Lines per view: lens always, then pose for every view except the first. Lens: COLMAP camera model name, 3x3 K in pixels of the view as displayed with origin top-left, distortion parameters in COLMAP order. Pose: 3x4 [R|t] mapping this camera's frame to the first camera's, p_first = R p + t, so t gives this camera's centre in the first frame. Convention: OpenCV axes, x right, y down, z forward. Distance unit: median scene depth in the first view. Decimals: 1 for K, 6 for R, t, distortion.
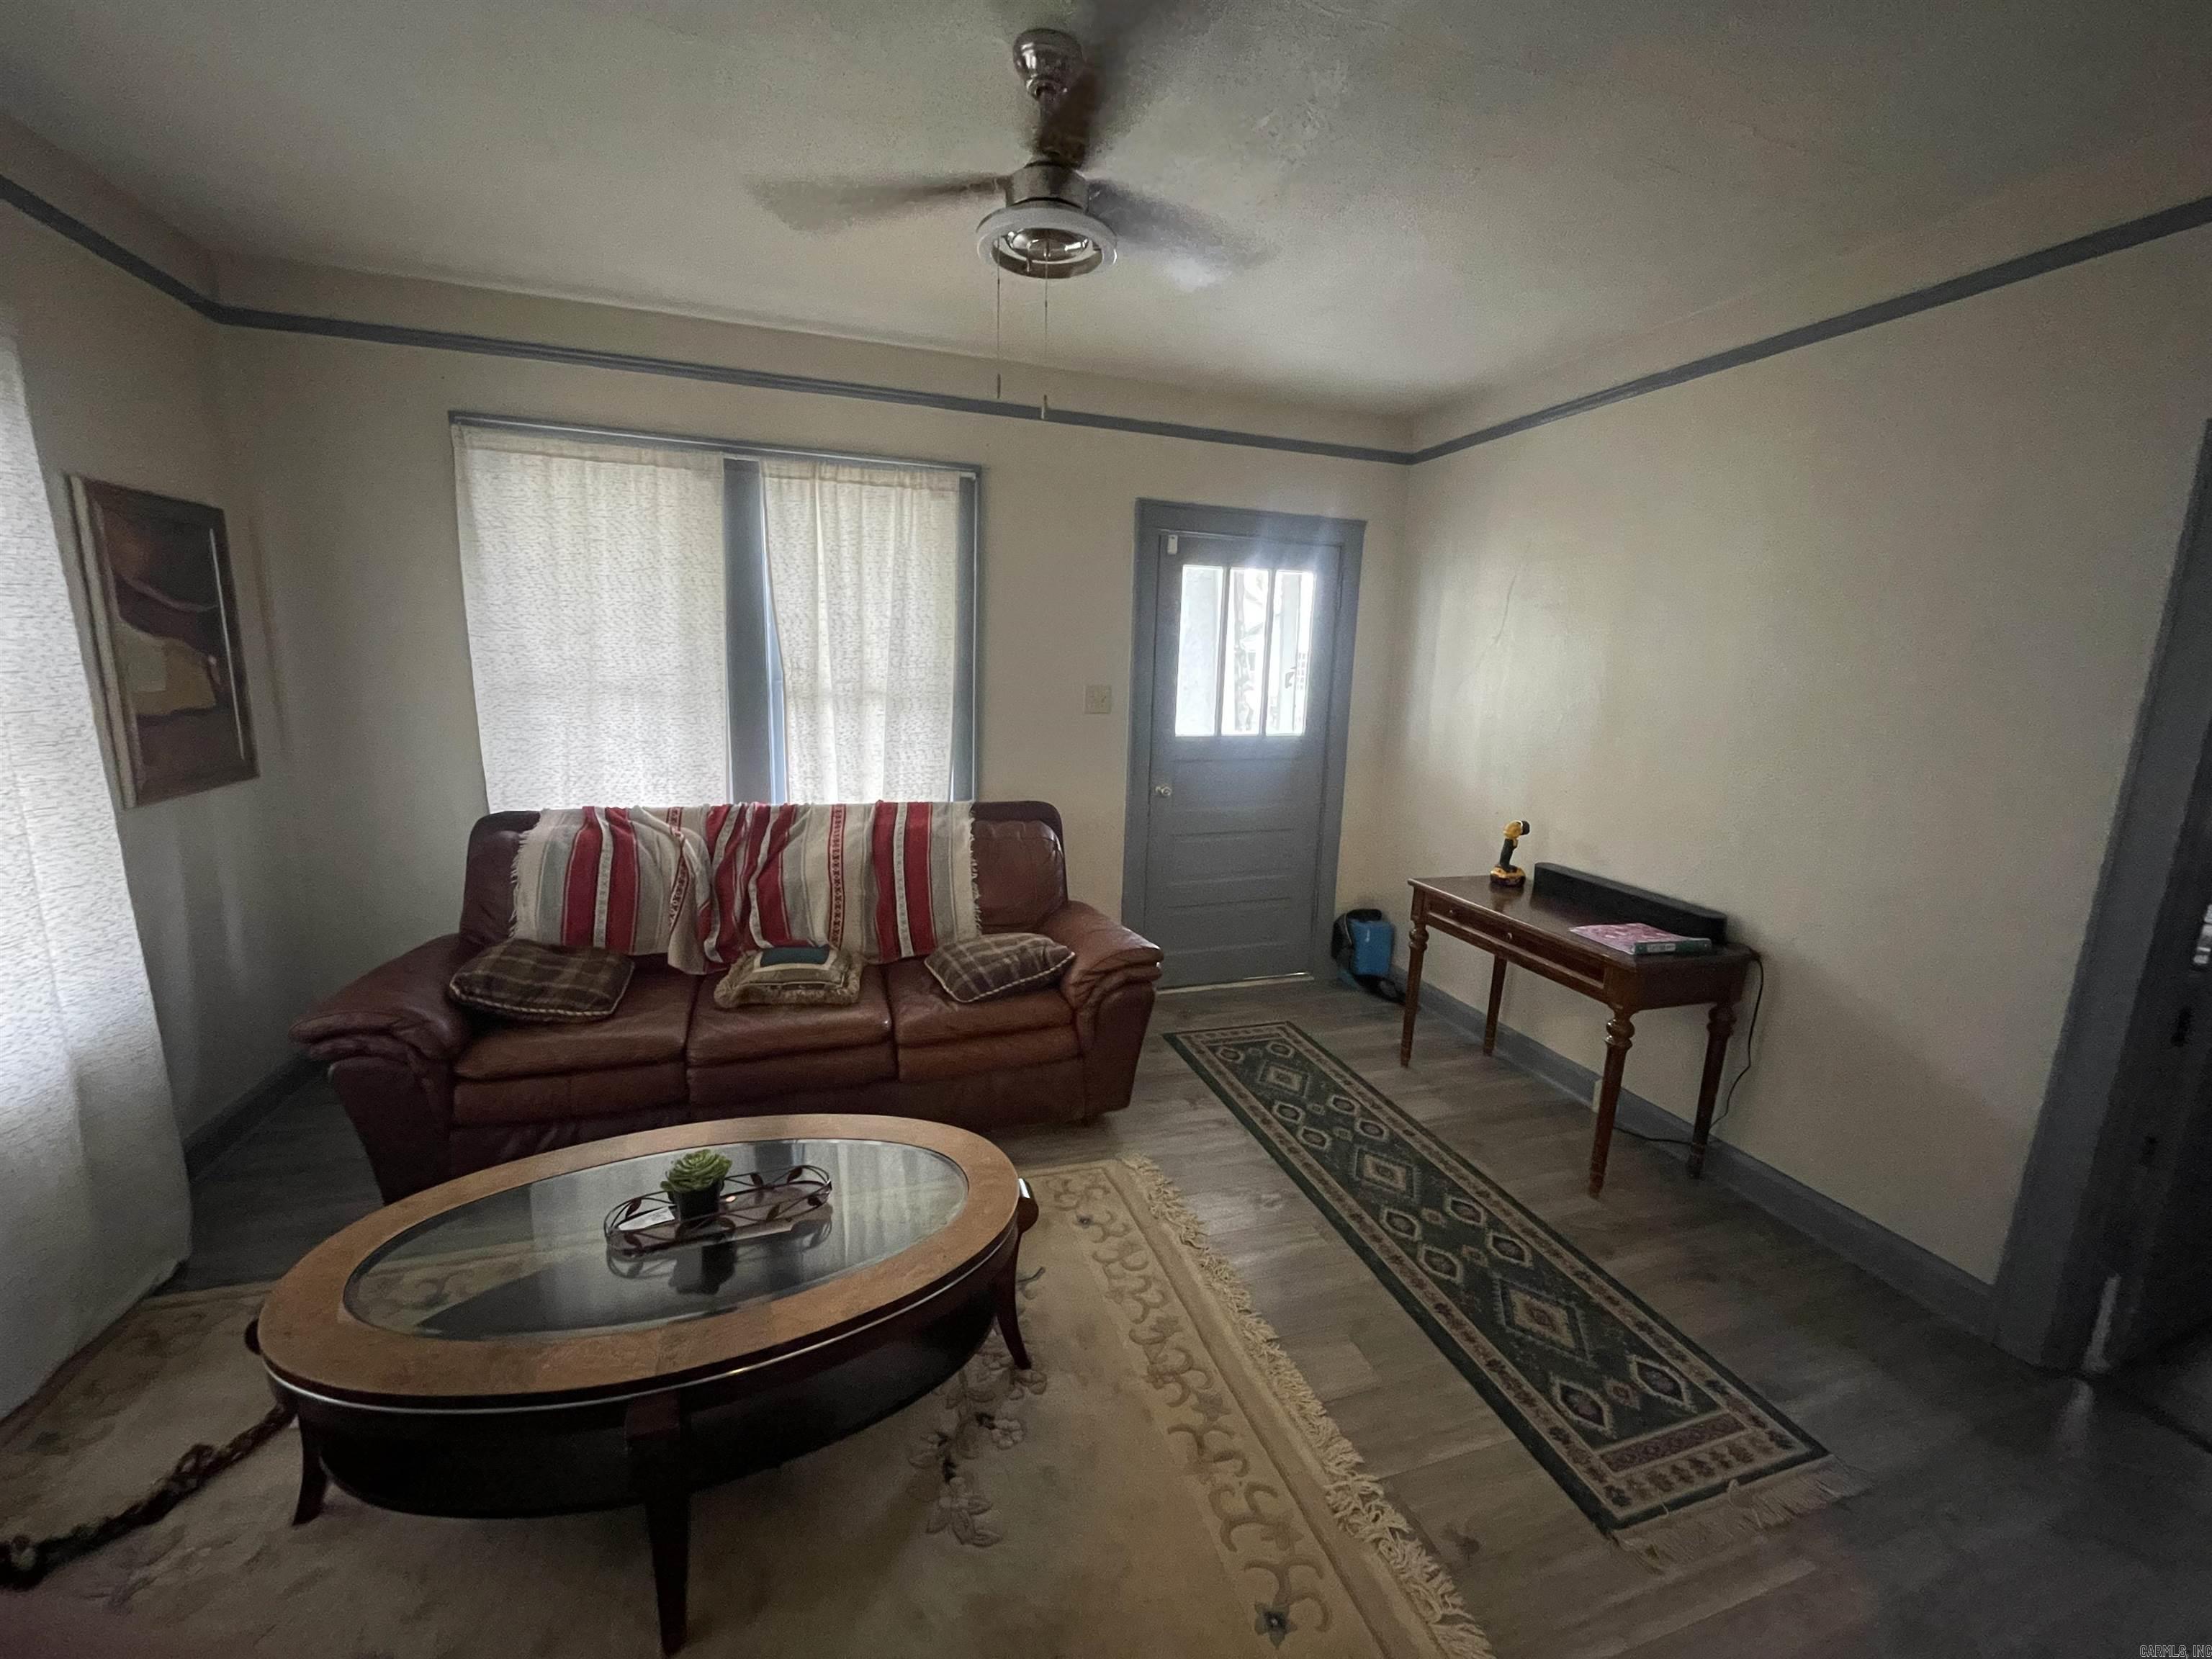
lens RADIAL K [[896.2, 0, 1105.3], [0, 896.2, 826.0], [0, 0, 1]] dist [0.000491, 0.000172]
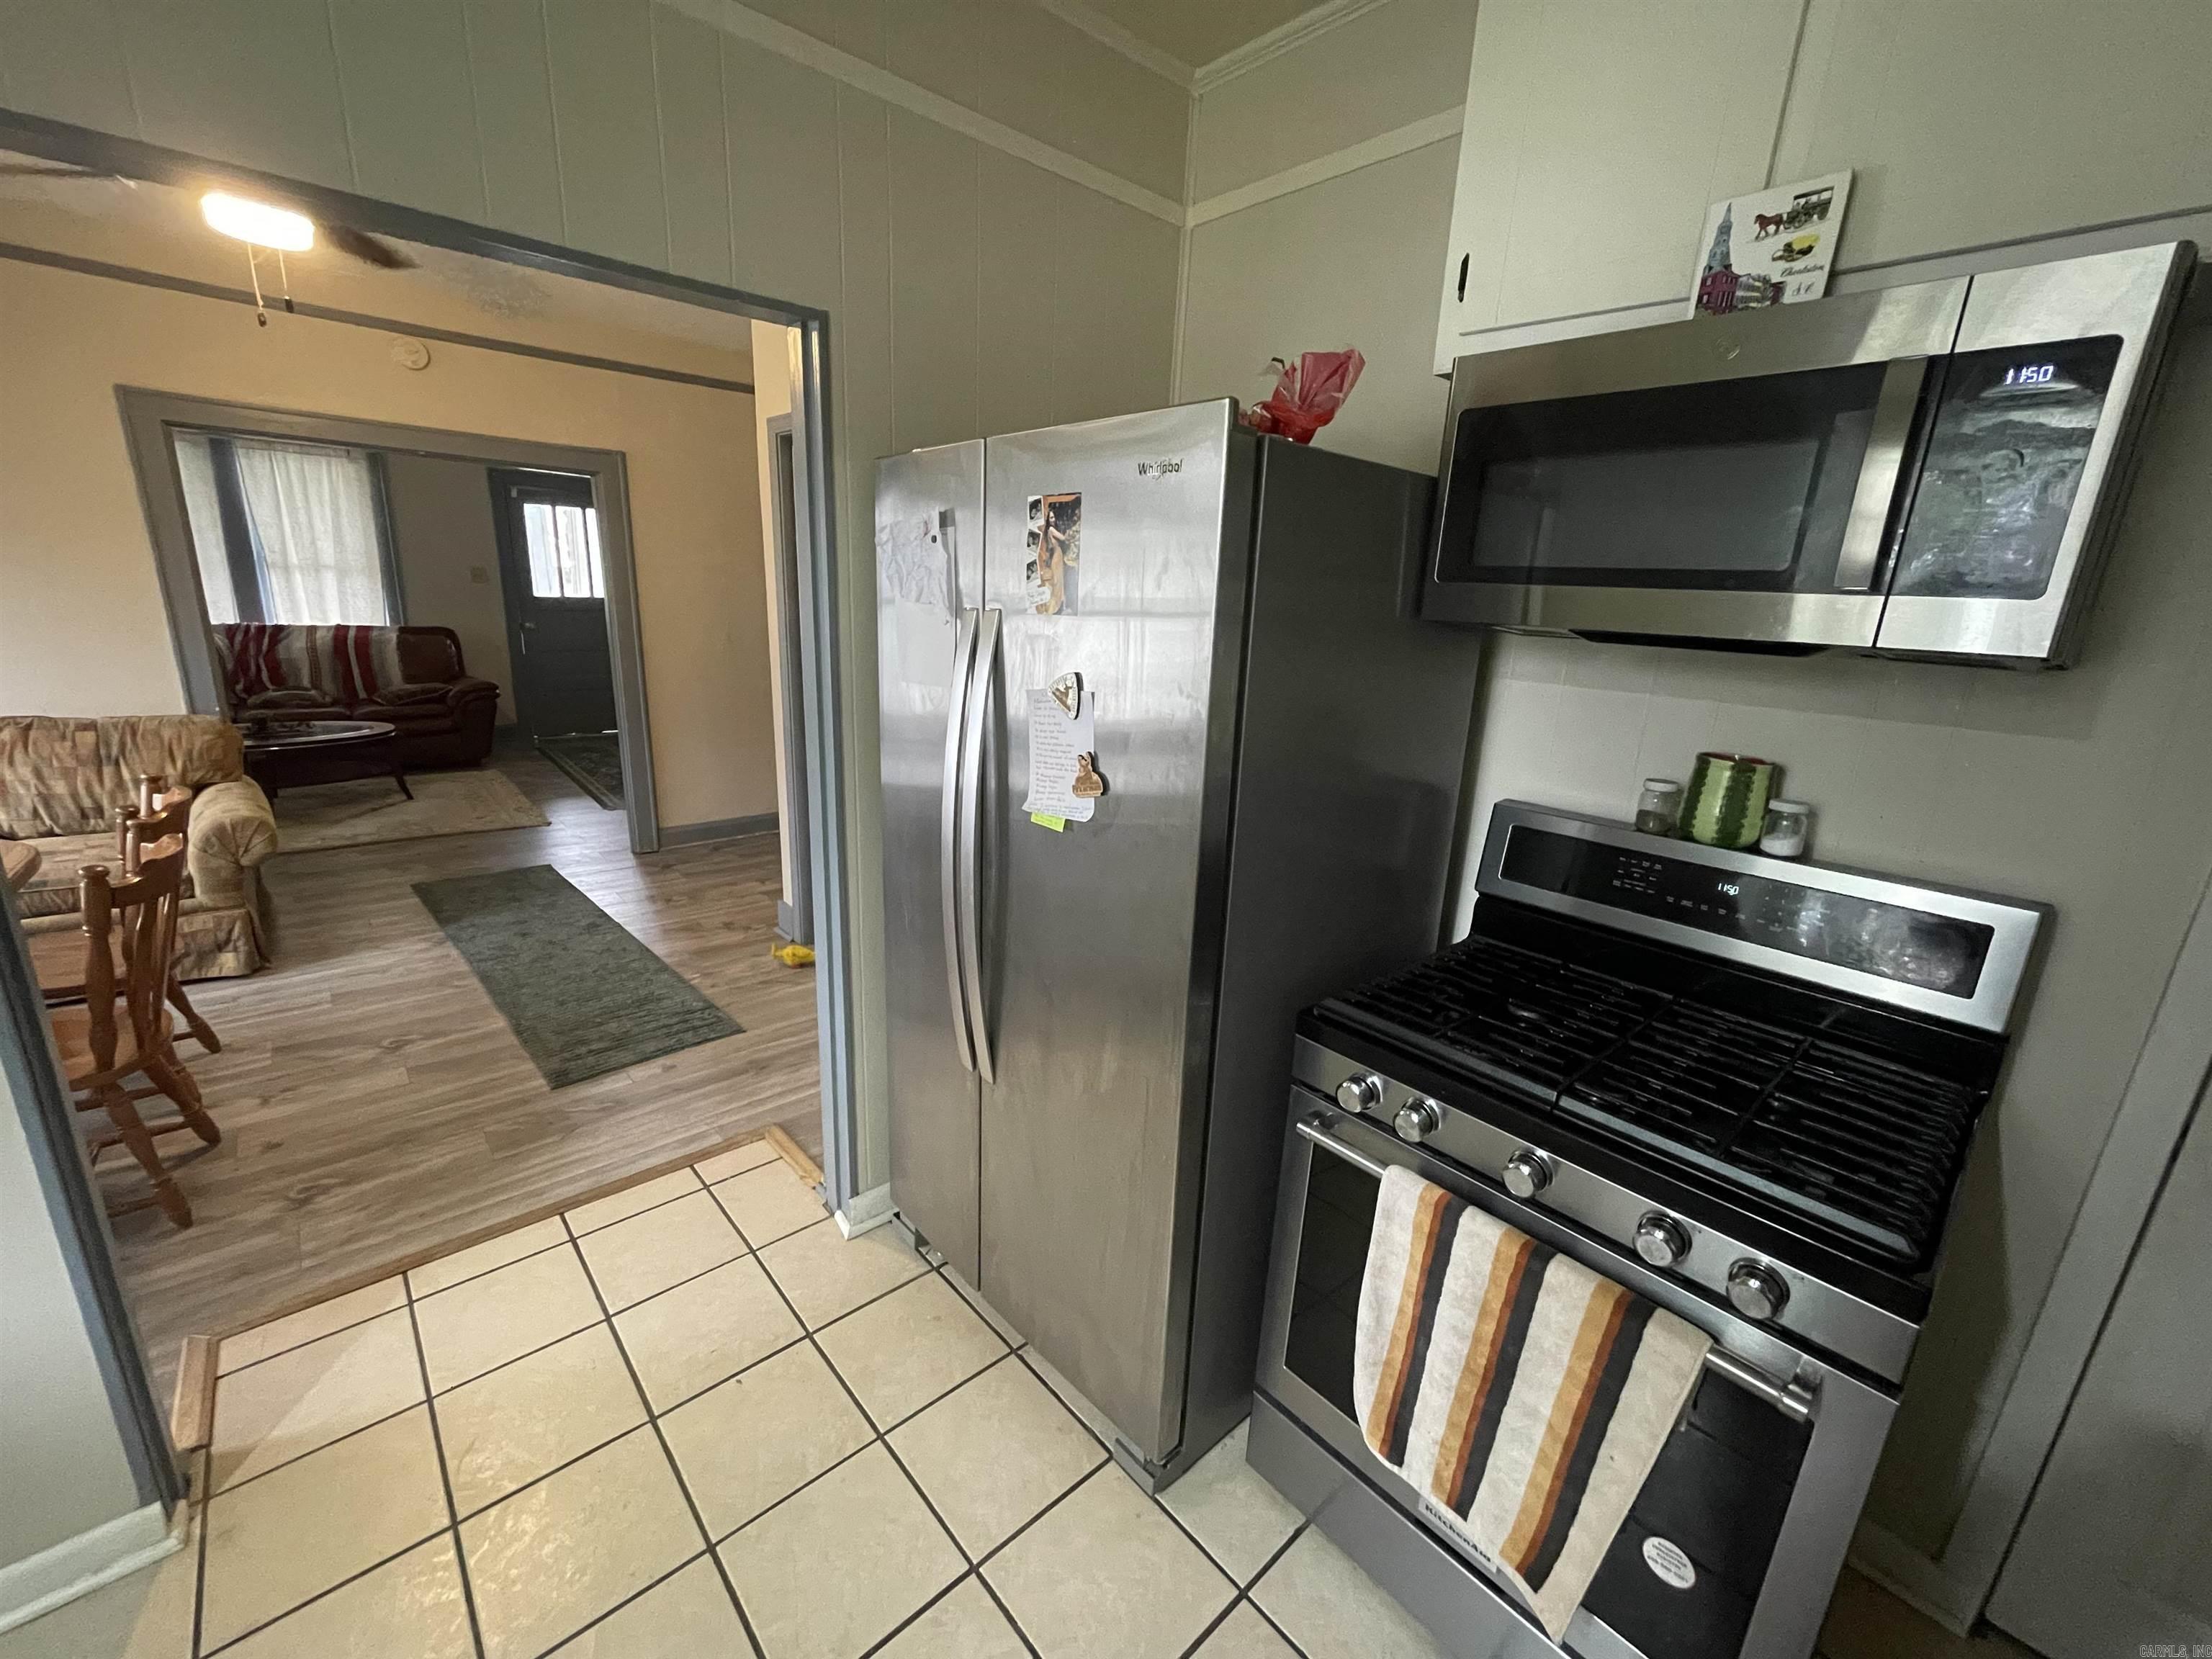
lens RADIAL K [[896.2, 0, 1098.9], [0, 896.2, 832.7], [0, 0, 1]] dist [0.000491, 0.000172]
pose [[0.919453, -0.086945, 0.383468, 0.479162], [0.050141, 0.993211, 0.104969, 0.301433], [-0.389991, -0.077287, 0.917570, -1.455430]]
